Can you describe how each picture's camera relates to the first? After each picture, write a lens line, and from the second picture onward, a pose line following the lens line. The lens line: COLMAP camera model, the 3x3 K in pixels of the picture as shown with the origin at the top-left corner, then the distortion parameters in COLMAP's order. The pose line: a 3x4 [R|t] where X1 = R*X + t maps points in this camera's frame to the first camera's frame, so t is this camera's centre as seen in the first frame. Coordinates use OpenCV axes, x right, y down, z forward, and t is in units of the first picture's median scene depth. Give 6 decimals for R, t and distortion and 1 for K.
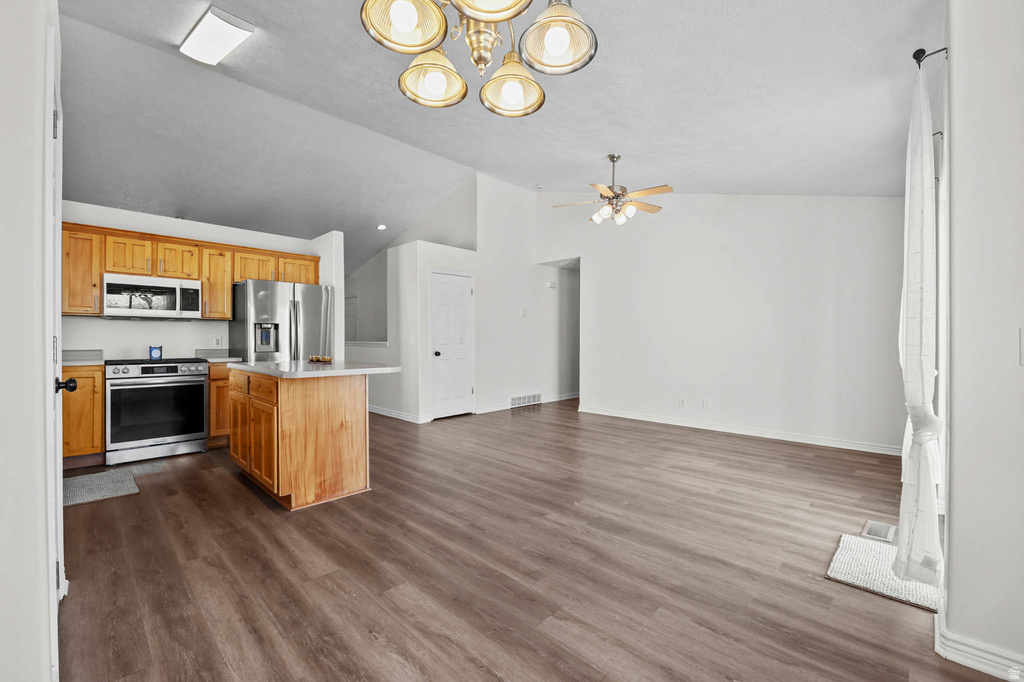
lens RADIAL K [[434.0, 0, 511.5], [0, 434.0, 336.5], [0, 0, 1]] dist [-0.002276, -0.001092]
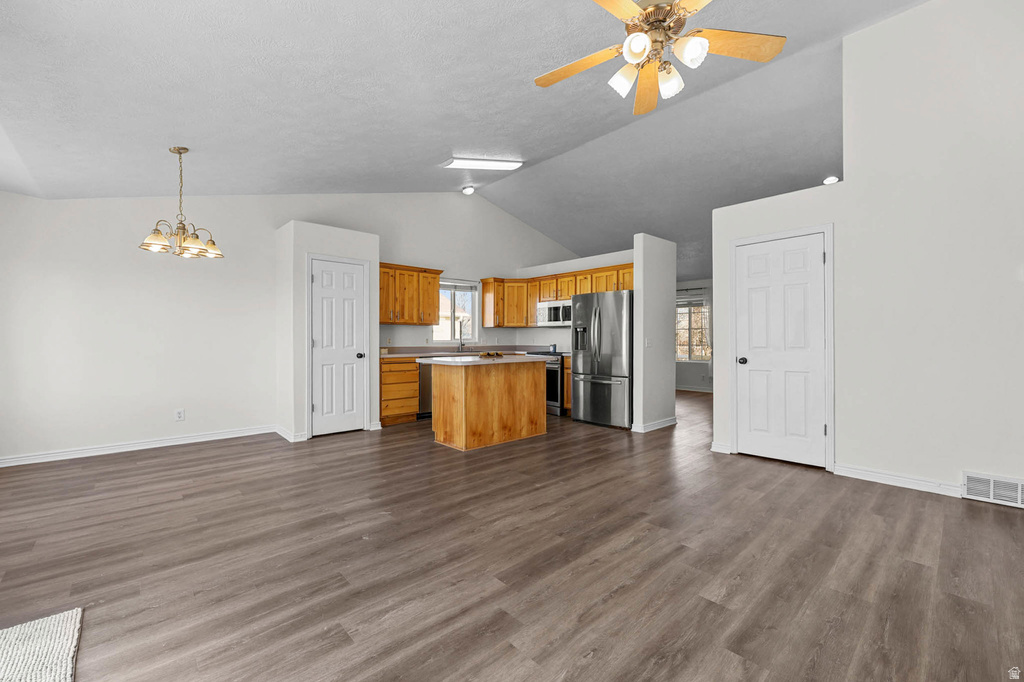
lens RADIAL K [[416.5, 0, 508.8], [0, 416.5, 335.7], [0, 0, 1]] dist [-0.009102, -0.000517]
pose [[-0.064812, -0.009458, -0.997853, 0.920817], [0.005821, 0.999934, -0.009855, 0.006461], [0.997881, -0.006447, -0.064753, 1.174084]]
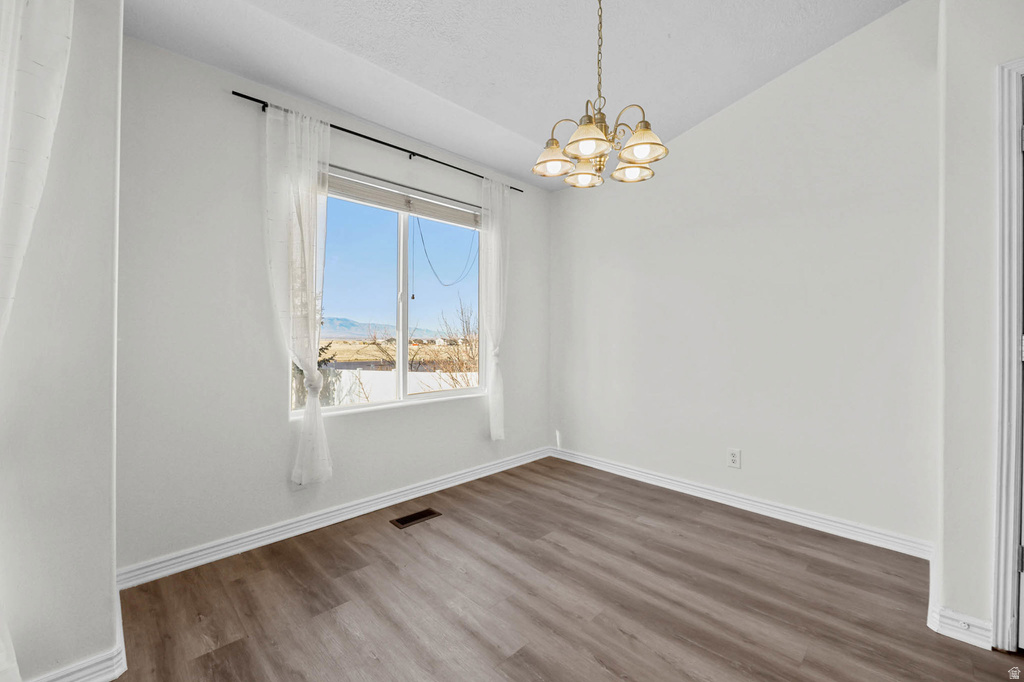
lens RADIAL K [[415.2, 0, 513.5], [0, 415.2, 331.4], [0, 0, 1]] dist [-0.000801, -0.000158]
pose [[-0.999850, -0.009392, 0.014567, 0.080267], [-0.009544, 0.999901, -0.010371, 0.007772], [-0.014468, -0.010508, -0.999840, 0.854872]]
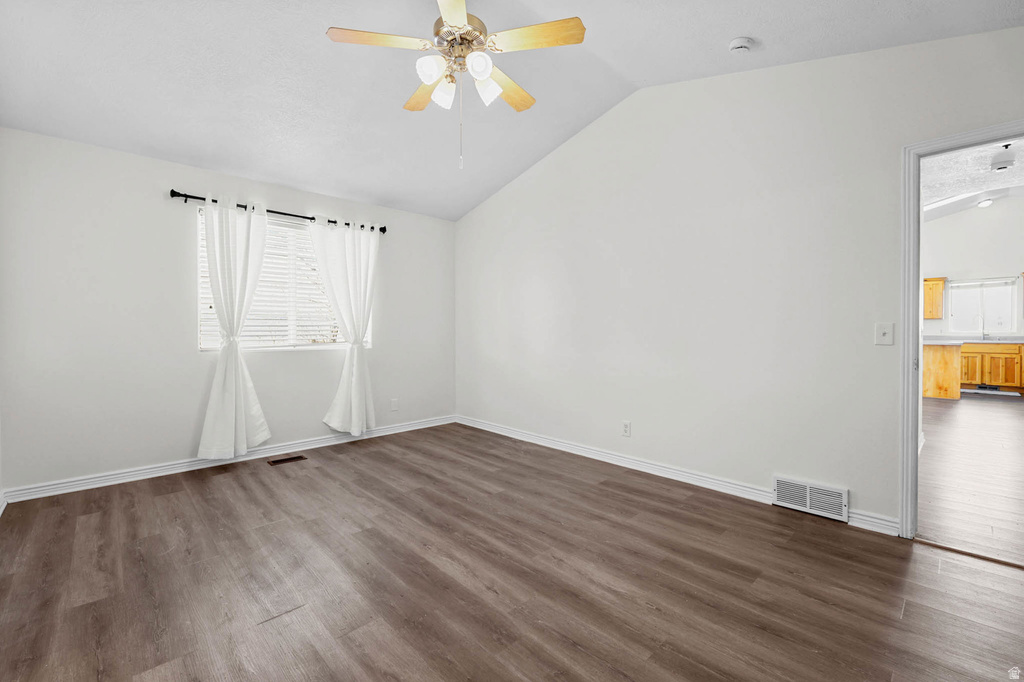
lens RADIAL K [[434.0, 0, 511.5], [0, 434.0, 336.5], [0, 0, 1]] dist [-0.002276, -0.001092]
pose [[-0.999583, -0.000284, 0.028870, 1.526394], [-0.000114, 0.999983, 0.005869, 0.024838], [-0.028871, 0.005864, -0.999566, 3.350770]]
